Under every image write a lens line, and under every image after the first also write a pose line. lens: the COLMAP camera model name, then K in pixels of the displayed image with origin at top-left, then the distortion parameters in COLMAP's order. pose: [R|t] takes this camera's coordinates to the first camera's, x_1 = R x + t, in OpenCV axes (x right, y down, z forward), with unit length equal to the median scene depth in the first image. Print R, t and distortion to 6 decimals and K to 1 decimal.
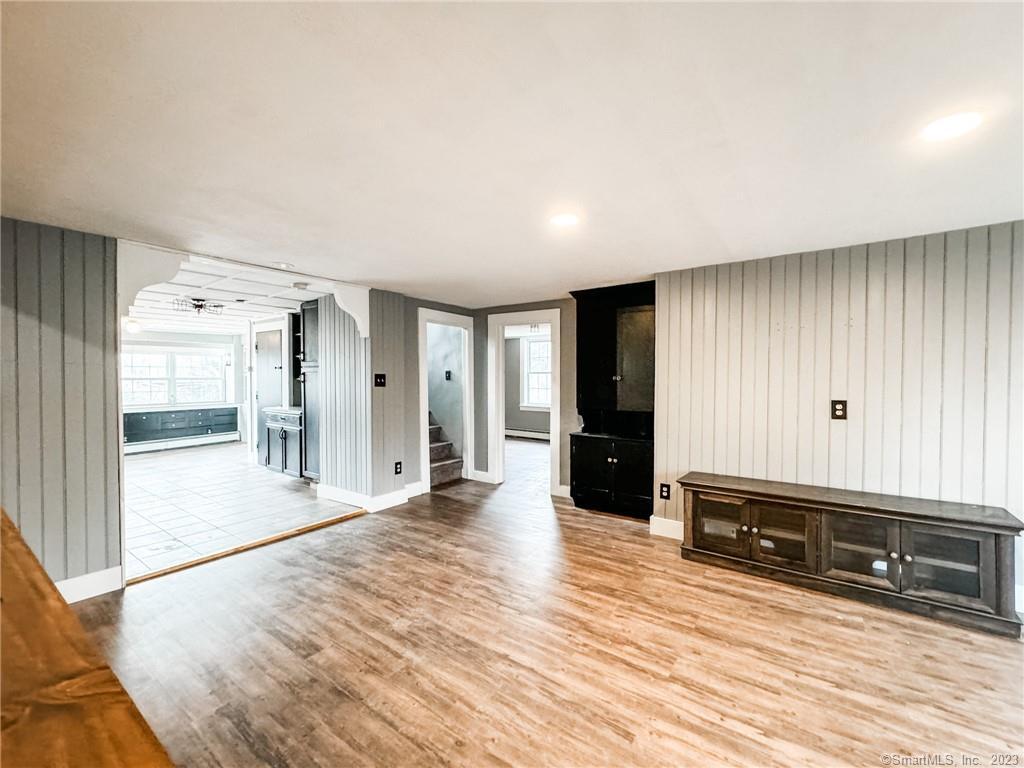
lens RADIAL K [[411.2, 0, 512.0], [0, 411.2, 384.0], [0, 0, 1]] dist [0.000896, 0.000087]
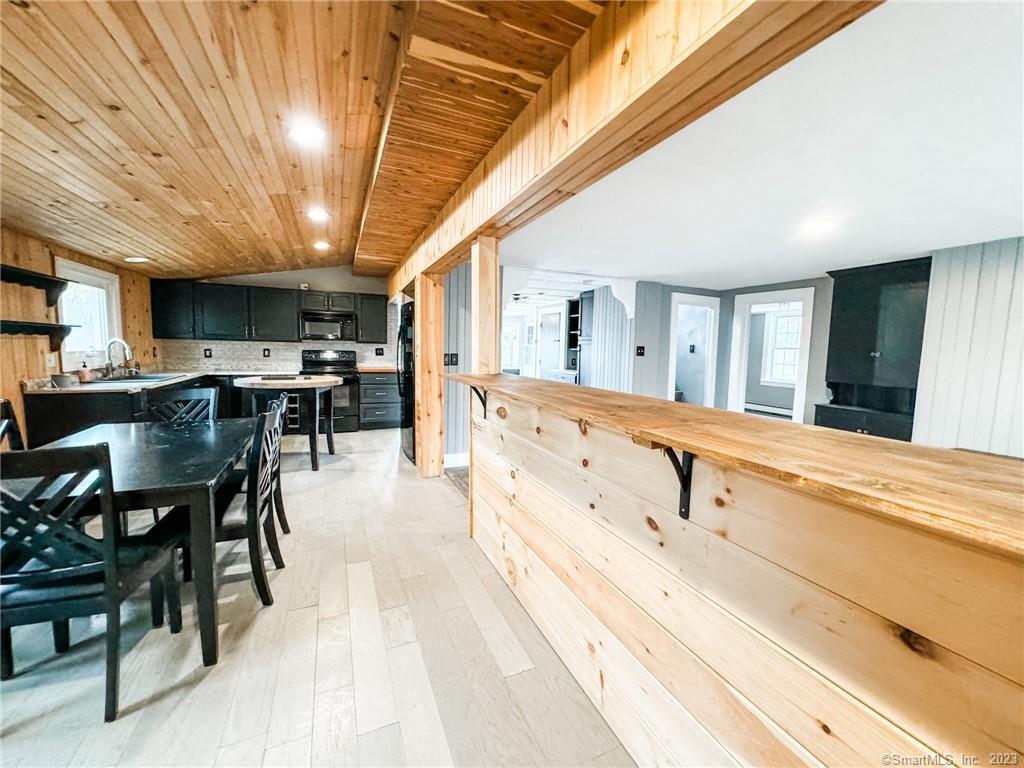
lens RADIAL K [[411.2, 0, 512.0], [0, 411.2, 384.0], [0, 0, 1]] dist [0.000896, 0.000087]
pose [[0.868213, 0.062598, -0.492228, -0.022177], [-0.030708, 0.996887, 0.072614, 0.011651], [0.495241, -0.047929, 0.867433, -0.315203]]
